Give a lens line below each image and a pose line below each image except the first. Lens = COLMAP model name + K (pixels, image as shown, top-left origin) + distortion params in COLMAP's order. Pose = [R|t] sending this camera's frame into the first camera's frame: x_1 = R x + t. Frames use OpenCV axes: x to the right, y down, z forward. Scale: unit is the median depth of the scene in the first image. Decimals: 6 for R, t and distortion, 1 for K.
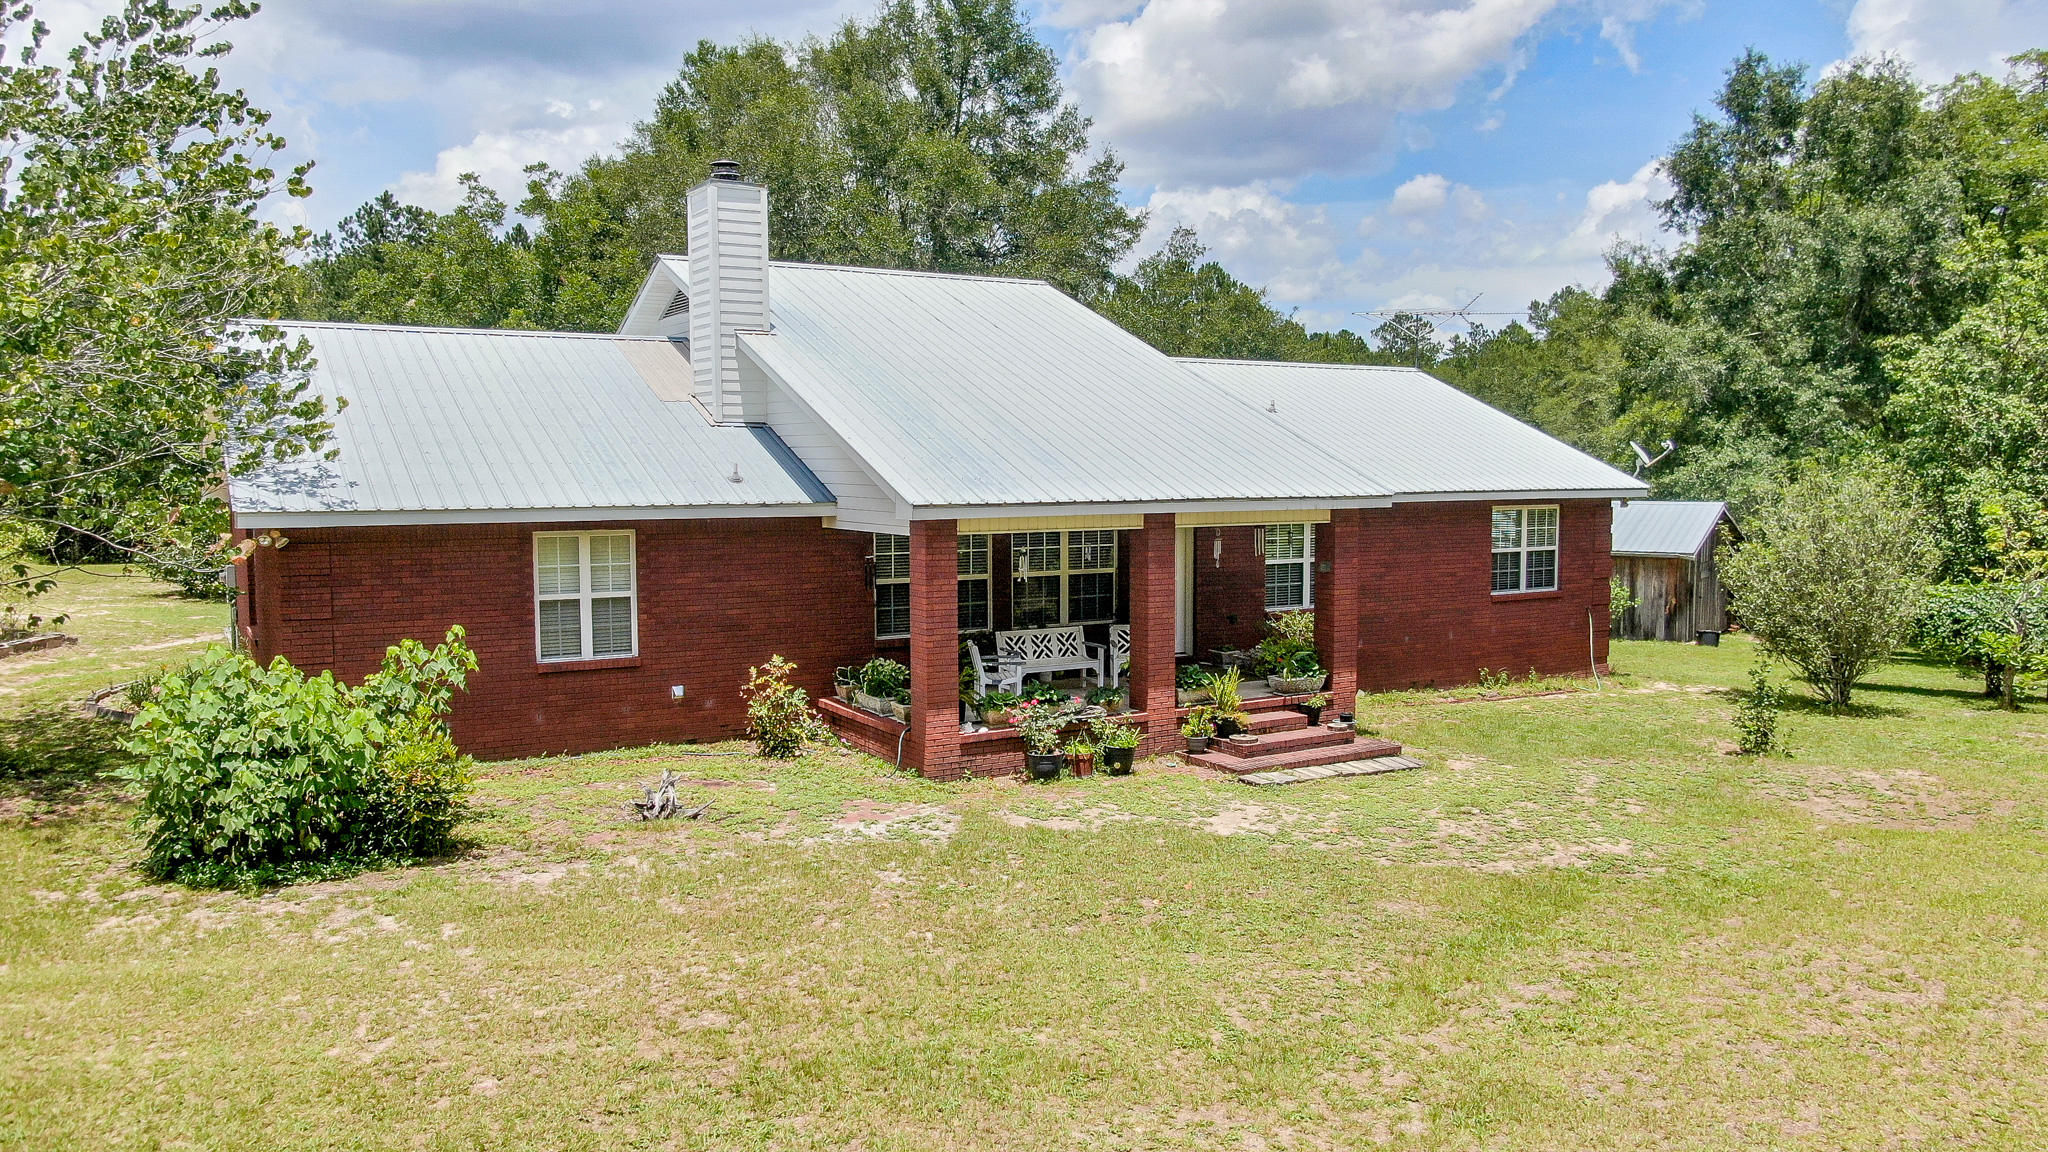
lens RADIAL K [[1513.2, 0, 1024.7], [0, 1513.2, 577.1], [0, 0, 1]] dist [-0.011243, 0.000718]
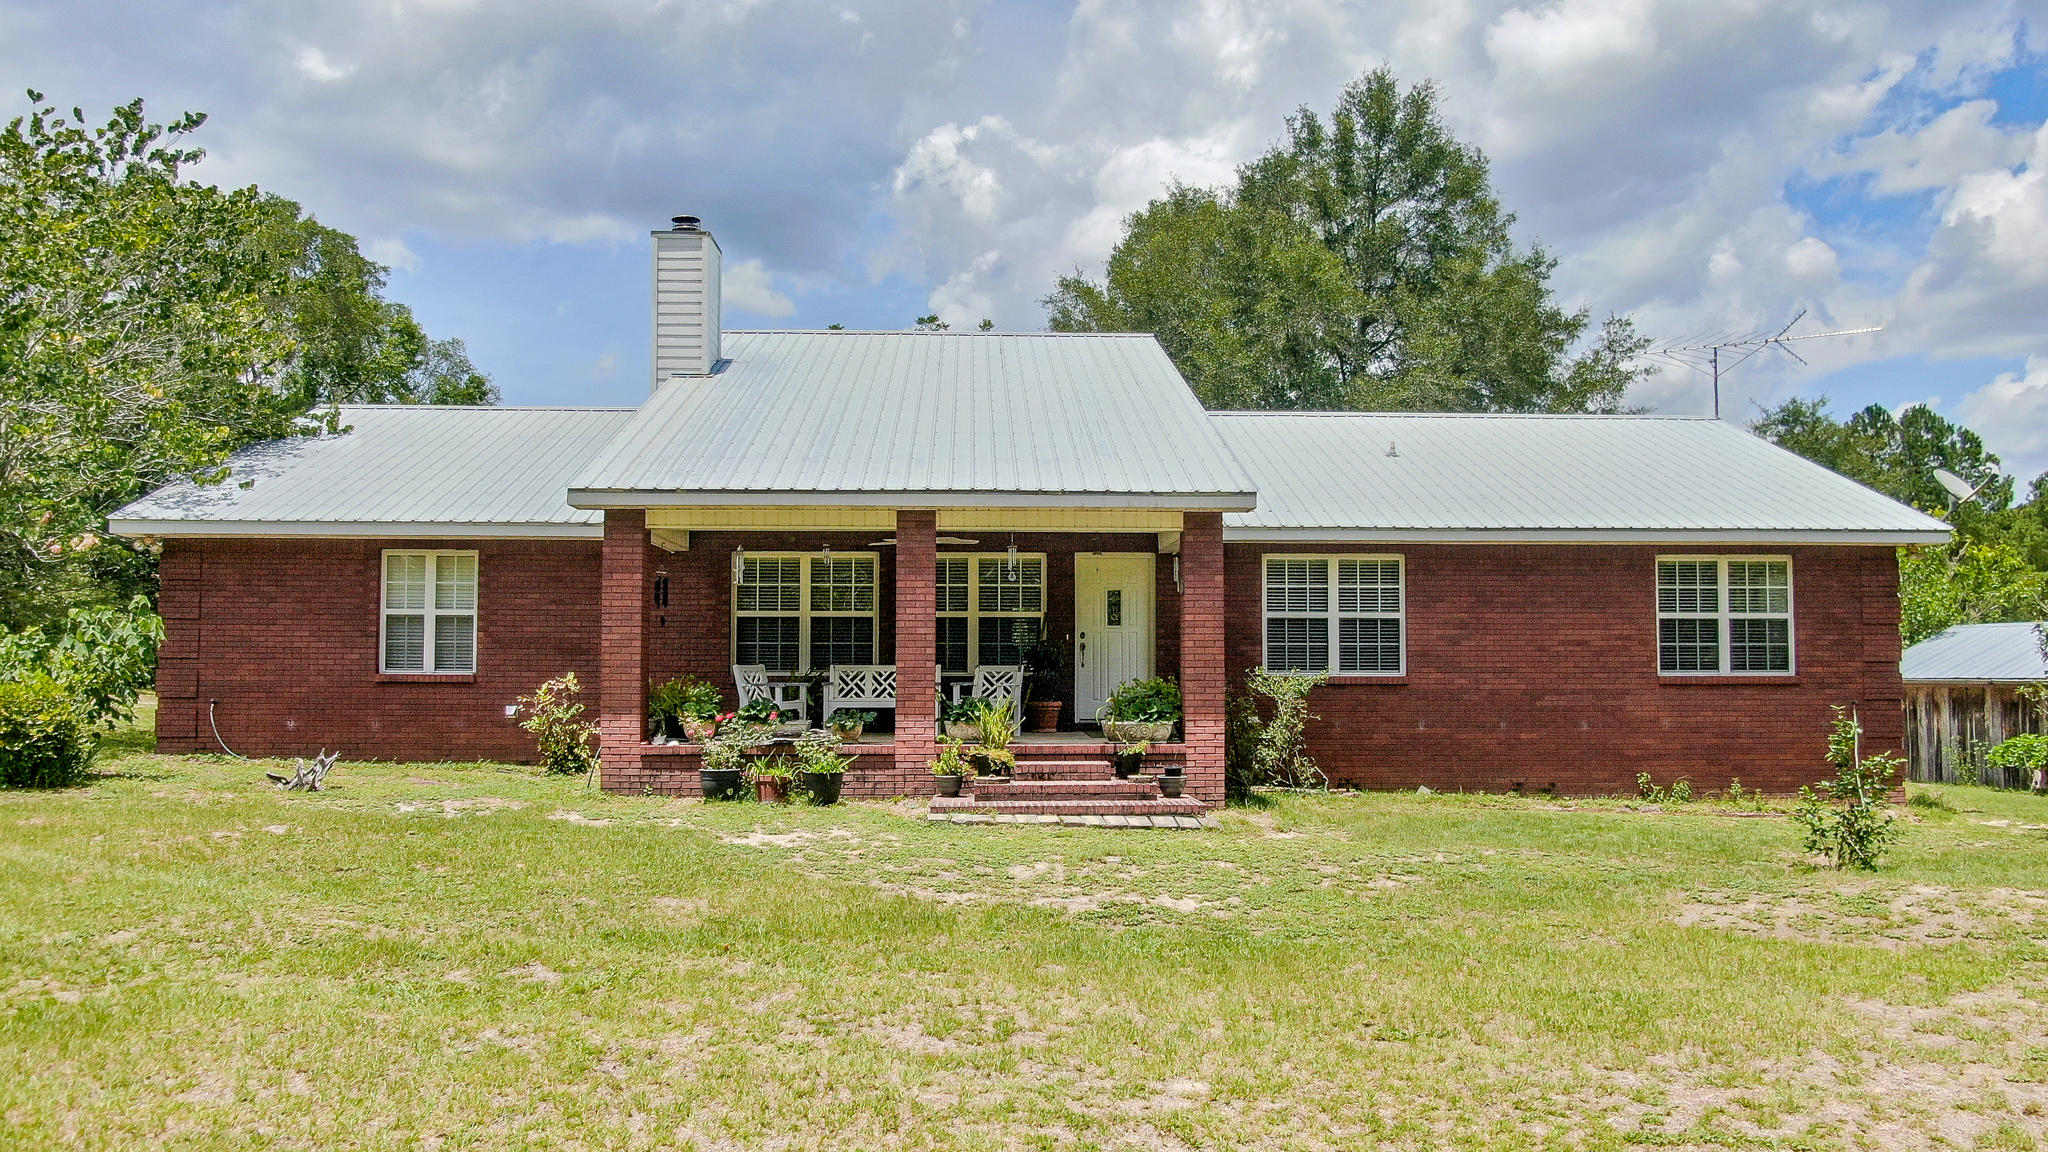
lens RADIAL K [[1513.2, 0, 1022.6], [0, 1513.2, 574.5], [0, 0, 1]] dist [-0.011243, 0.000718]
pose [[0.870098, -0.029406, -0.492000, 0.553631], [-0.043442, 0.989758, -0.135983, 0.105993], [0.490960, 0.139692, 0.859910, 0.287388]]
